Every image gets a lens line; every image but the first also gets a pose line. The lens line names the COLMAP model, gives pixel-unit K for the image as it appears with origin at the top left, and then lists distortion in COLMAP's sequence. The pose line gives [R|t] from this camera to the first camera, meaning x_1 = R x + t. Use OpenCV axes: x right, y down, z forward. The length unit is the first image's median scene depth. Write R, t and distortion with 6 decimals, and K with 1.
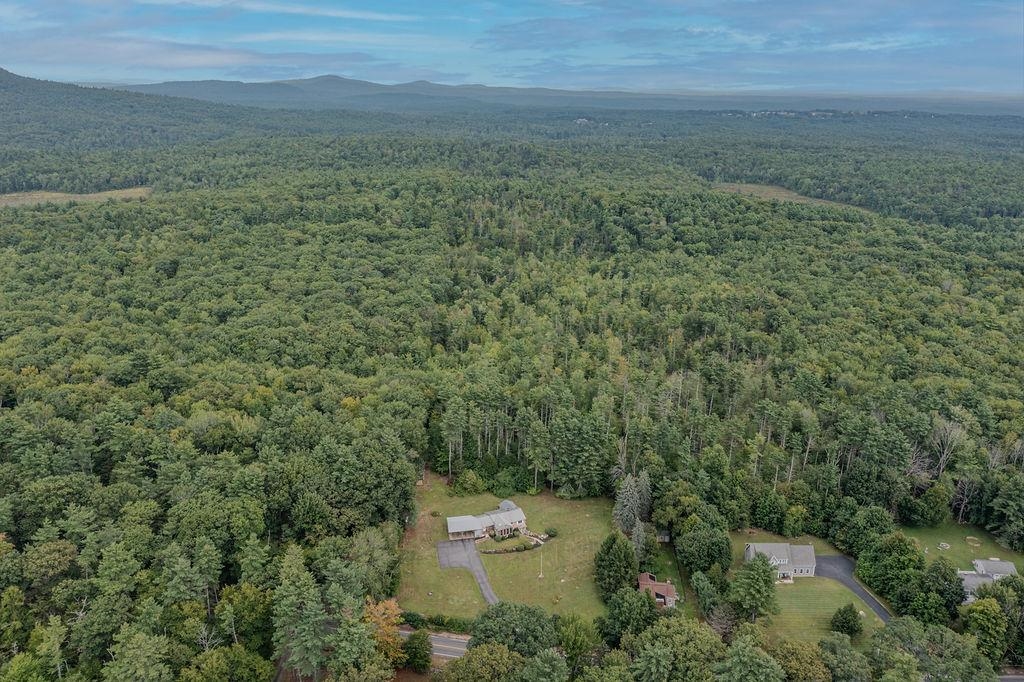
lens RADIAL K [[817.7, 0, 512.0], [0, 817.7, 341.0], [0, 0, 1]] dist [-0.006182, 0.004896]
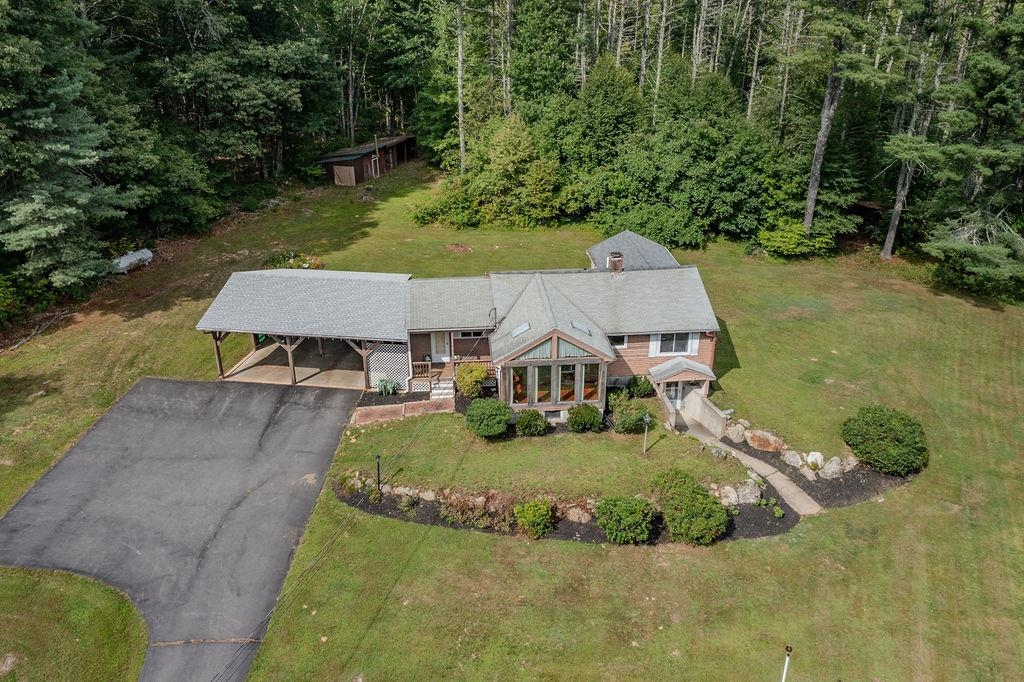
lens RADIAL K [[817.7, 0, 512.0], [0, 817.7, 341.0], [0, 0, 1]] dist [-0.006182, 0.004896]
pose [[0.942008, 0.138679, -0.305597, 0.028432], [-0.097855, 0.984559, 0.145149, 0.203792], [0.321008, -0.106827, 0.941033, 0.854158]]
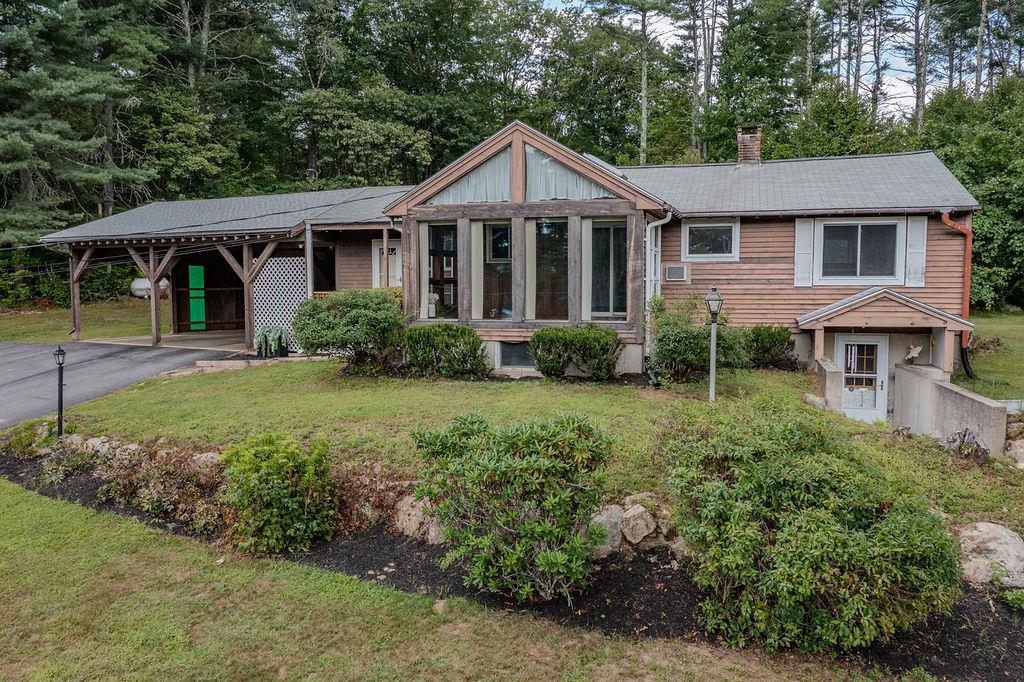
lens RADIAL K [[817.7, 0, 512.0], [0, 817.7, 341.0], [0, 0, 1]] dist [-0.006182, 0.004896]
pose [[0.756719, 0.048860, -0.651912, 0.031486], [-0.199079, 0.967064, -0.158604, 0.246144], [0.622691, 0.249801, 0.741522, 0.947601]]
